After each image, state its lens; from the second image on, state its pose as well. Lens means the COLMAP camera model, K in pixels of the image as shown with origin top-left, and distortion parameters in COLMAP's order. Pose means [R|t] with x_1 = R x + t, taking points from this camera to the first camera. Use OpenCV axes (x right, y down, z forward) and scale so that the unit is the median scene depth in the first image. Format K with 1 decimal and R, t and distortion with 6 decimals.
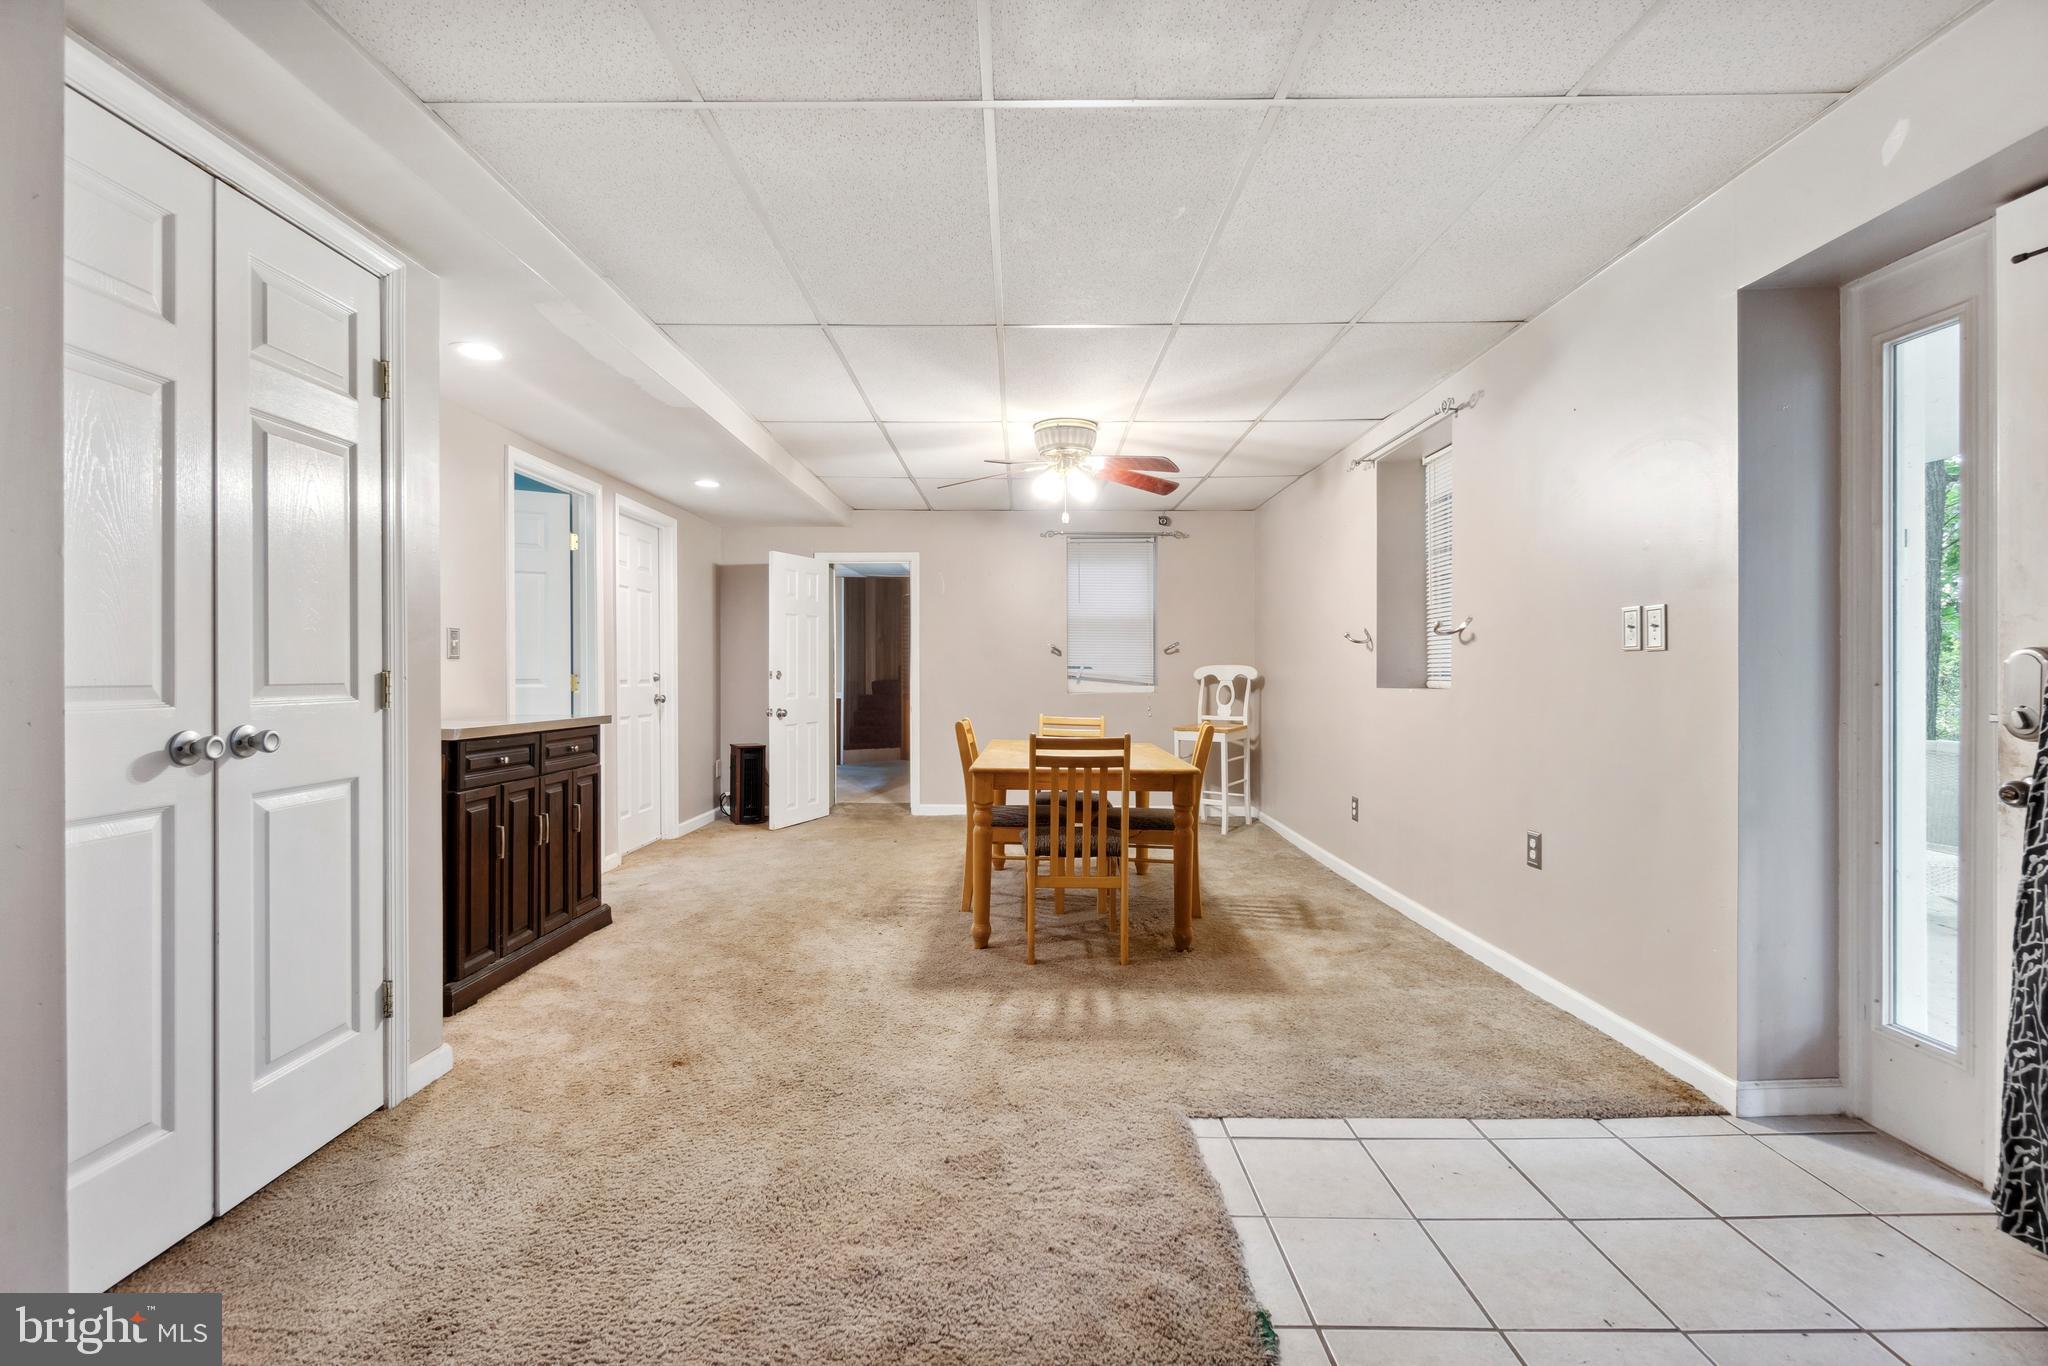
lens RADIAL K [[893.0, 0, 1016.3], [0, 893.0, 675.1], [0, 0, 1]] dist [-0.003665, 0.001908]
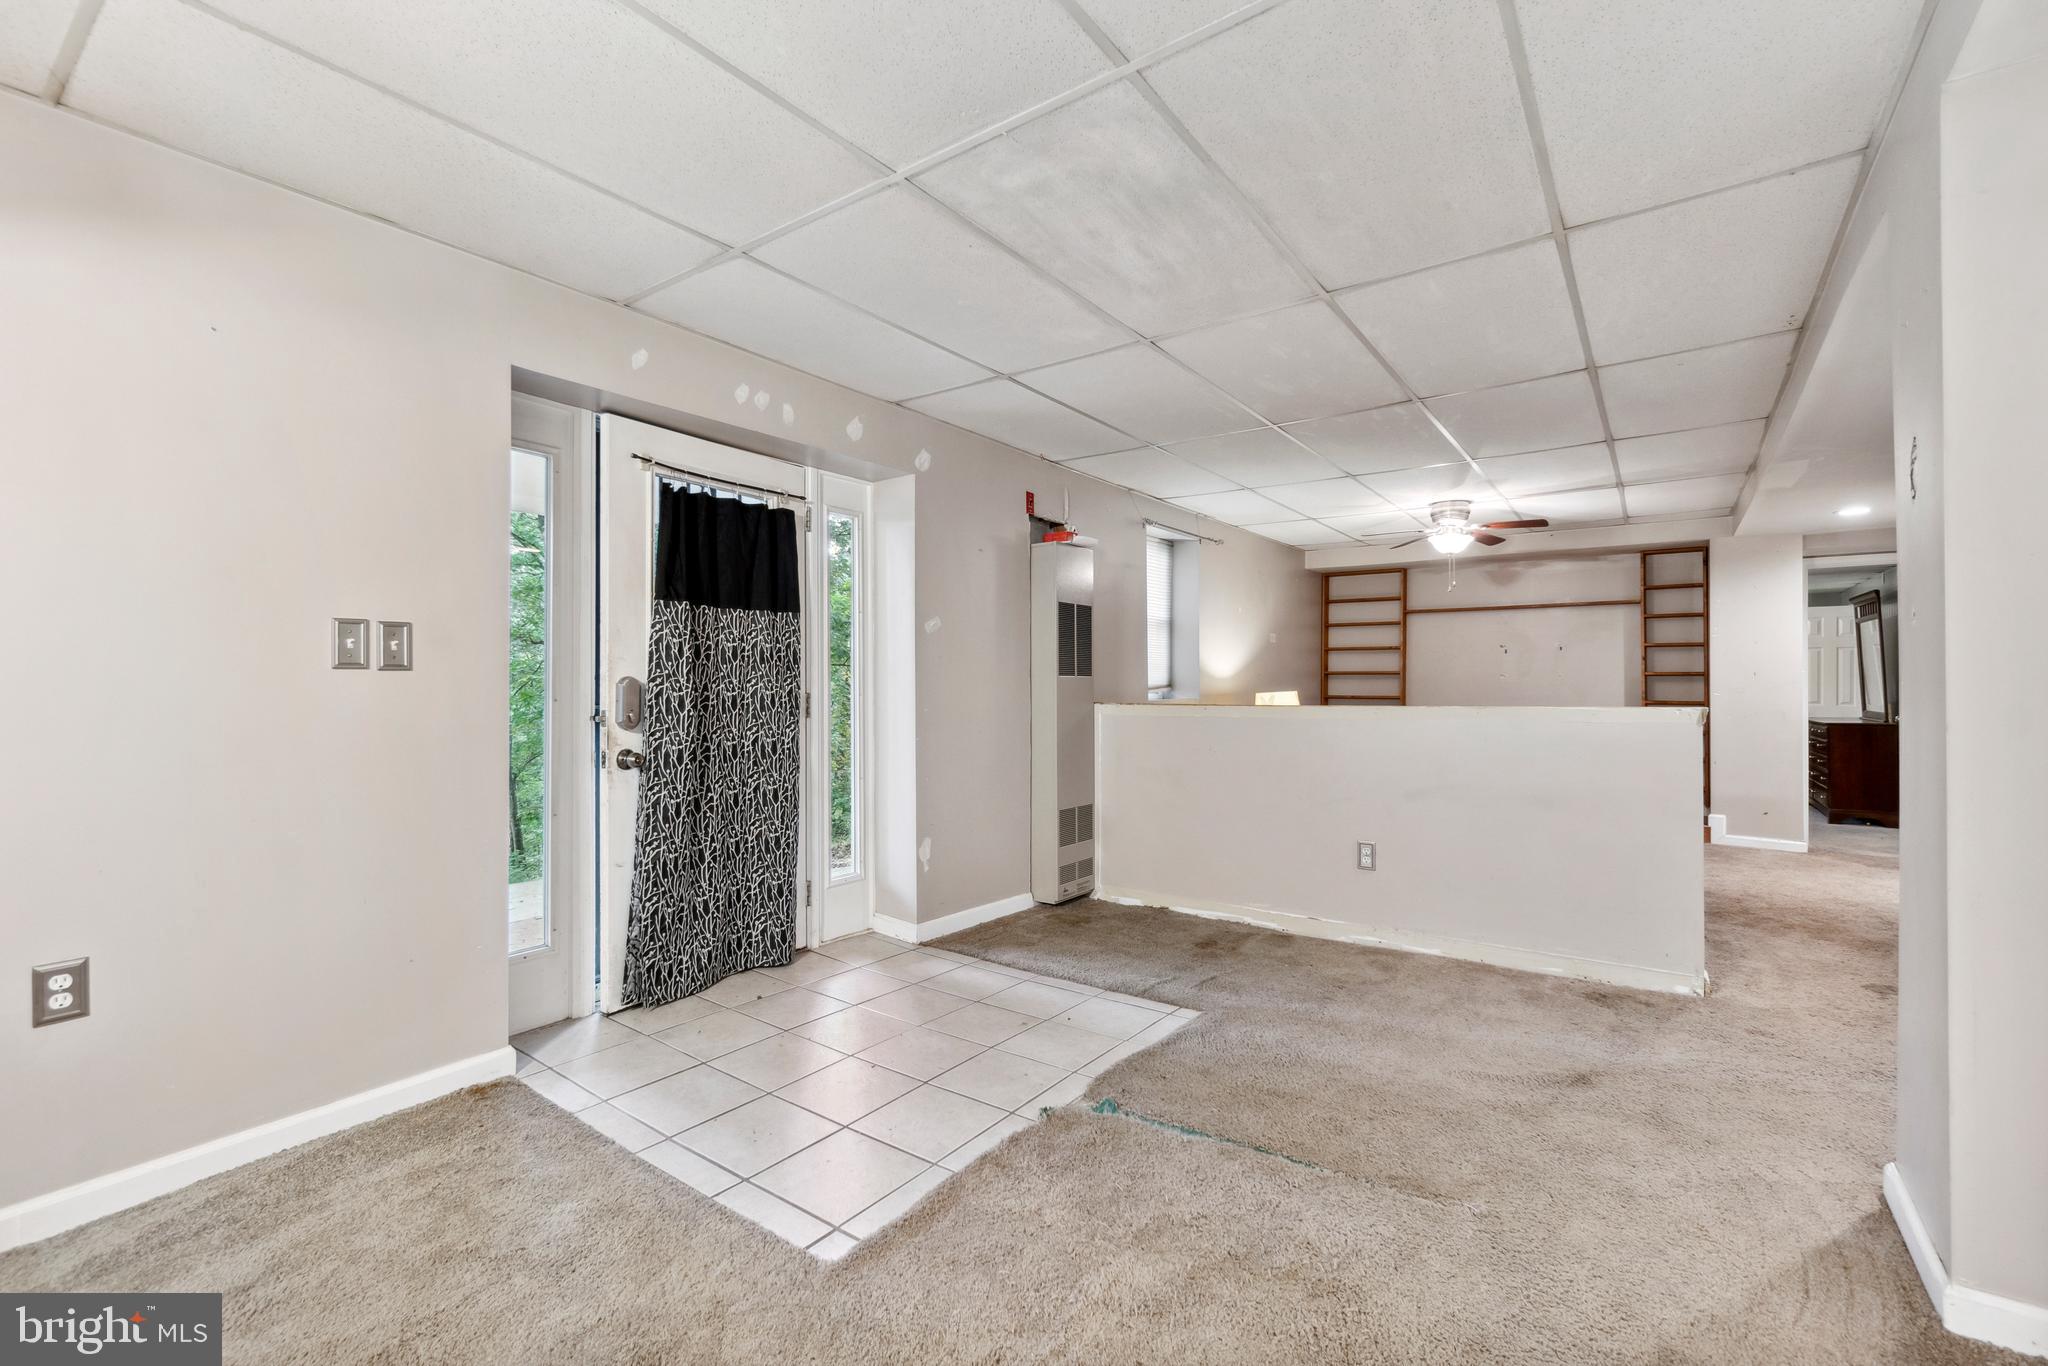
lens RADIAL K [[893.0, 0, 998.0], [0, 893.0, 679.1], [0, 0, 1]] dist [-0.003665, 0.001908]
pose [[-0.805739, 0.007402, 0.592224, -0.282600], [0.005866, 0.999973, -0.004518, -0.008292], [-0.592242, -0.000166, -0.805760, 1.115201]]
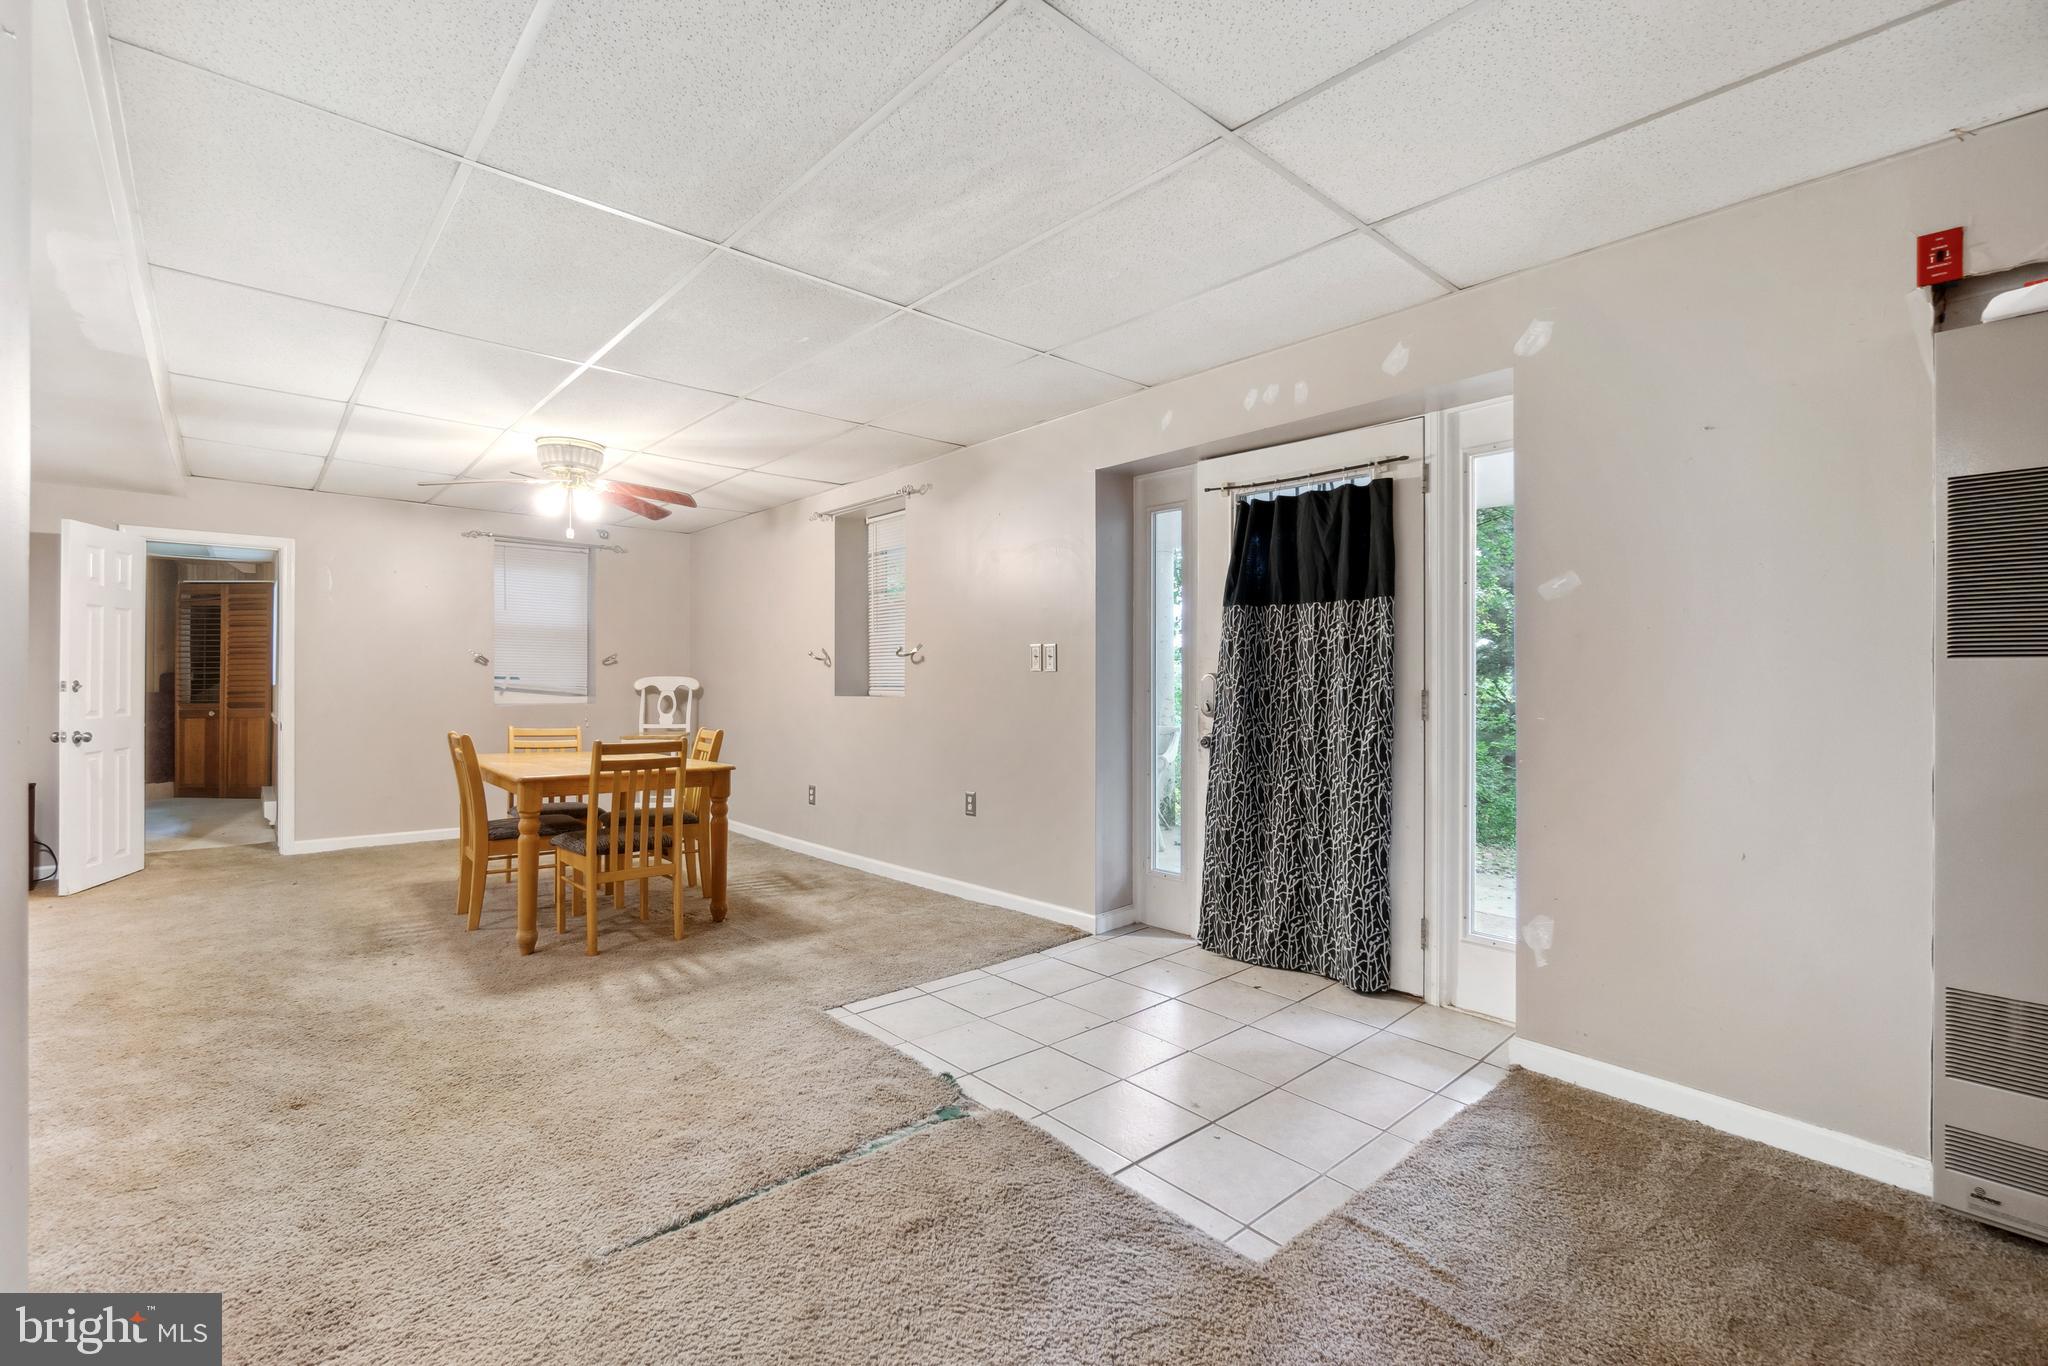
lens RADIAL K [[893.0, 0, 1020.3], [0, 893.0, 682.7], [0, 0, 1]] dist [-0.003665, 0.001908]
pose [[0.739156, 0.001761, 0.673532, -0.361102], [0.000378, 0.999995, -0.003029, -0.001226], [-0.673534, 0.002494, 0.739152, -0.154871]]
